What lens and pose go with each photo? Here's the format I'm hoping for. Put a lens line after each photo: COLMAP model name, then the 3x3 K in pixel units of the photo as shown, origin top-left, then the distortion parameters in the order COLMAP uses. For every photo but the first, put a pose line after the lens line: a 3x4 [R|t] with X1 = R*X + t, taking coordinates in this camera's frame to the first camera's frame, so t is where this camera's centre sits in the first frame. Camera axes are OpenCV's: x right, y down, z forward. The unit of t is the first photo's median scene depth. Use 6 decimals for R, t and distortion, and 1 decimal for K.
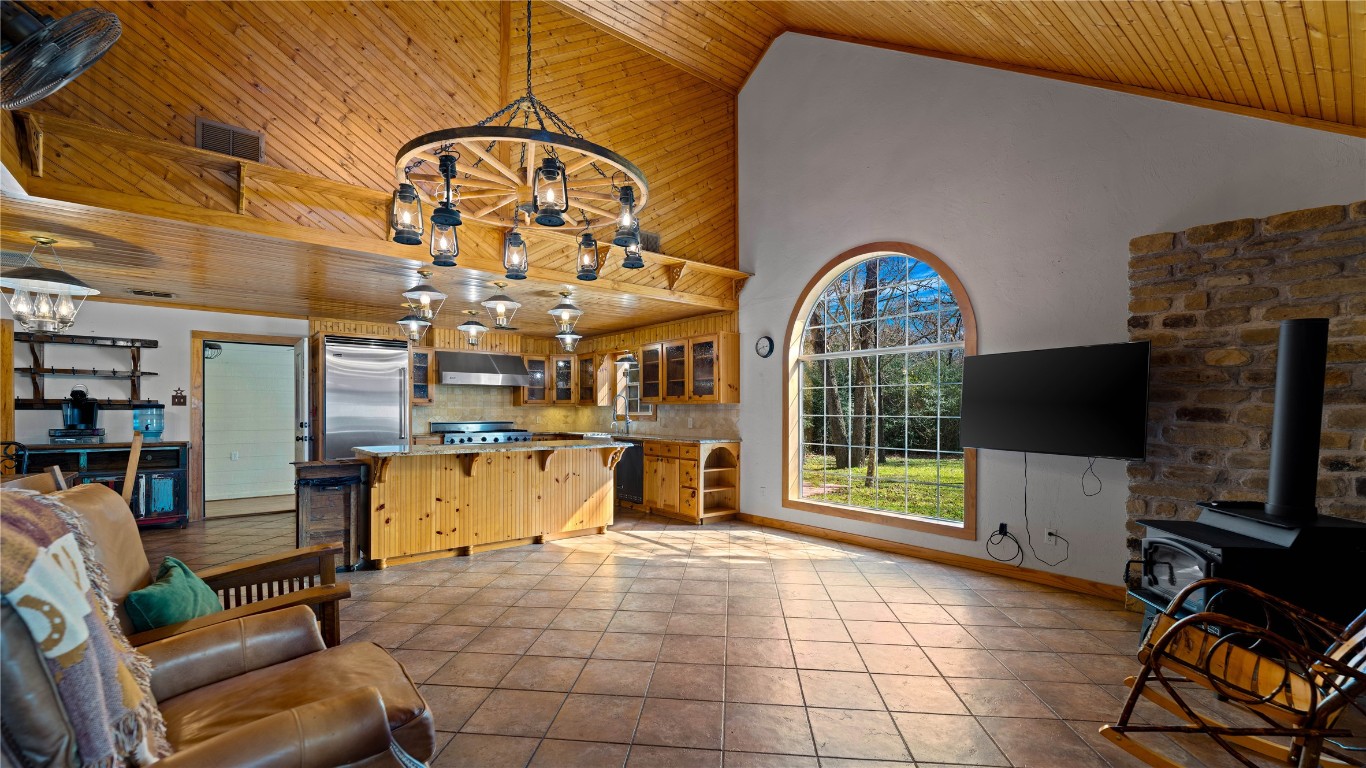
lens RADIAL K [[570.3, 0, 685.2], [0, 570.3, 411.5], [0, 0, 1]] dist [0.002278, -0.002617]
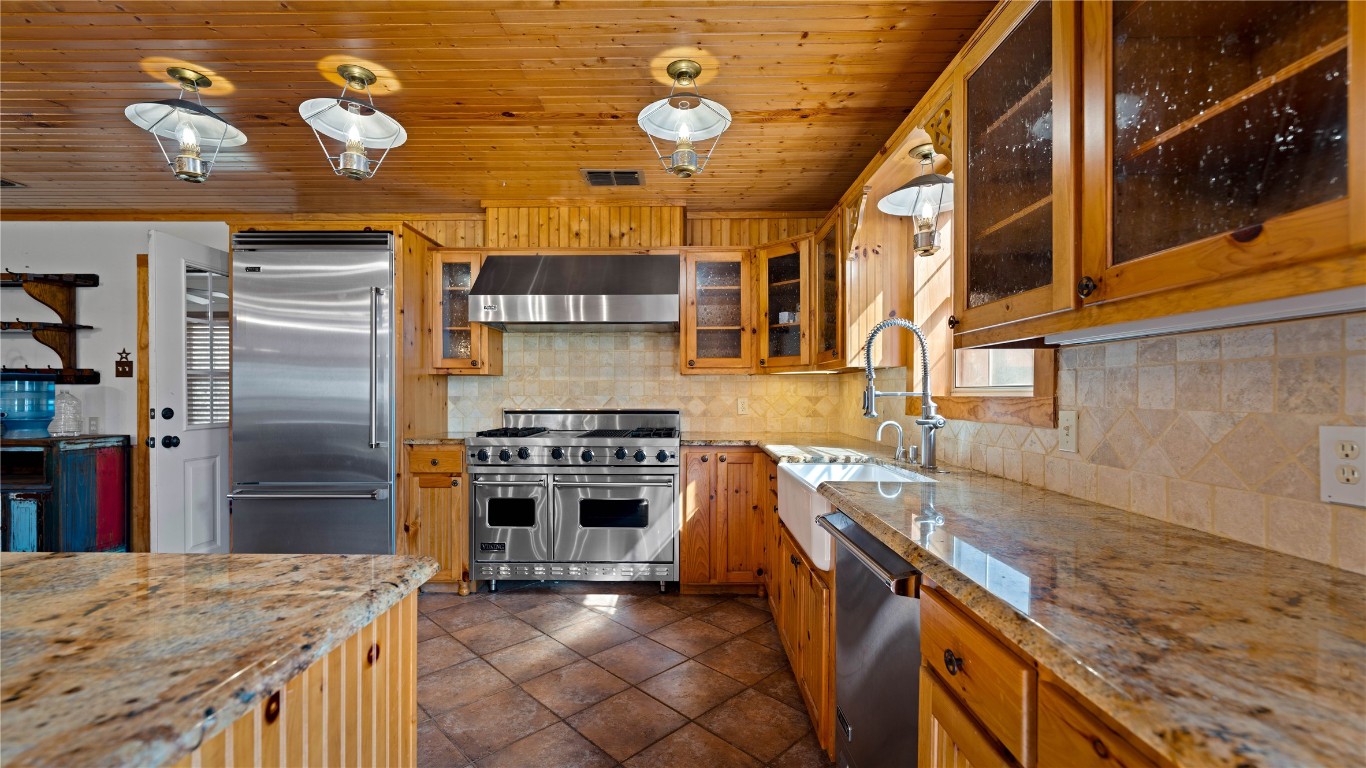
lens RADIAL K [[570.3, 0, 676.7], [0, 570.3, 393.6], [0, 0, 1]] dist [0.002278, -0.002617]
pose [[0.765358, 0.002139, -0.643601, -0.027343], [-0.000479, 0.999996, 0.002754, 0.005498], [0.643605, -0.001799, 0.765356, 0.950485]]
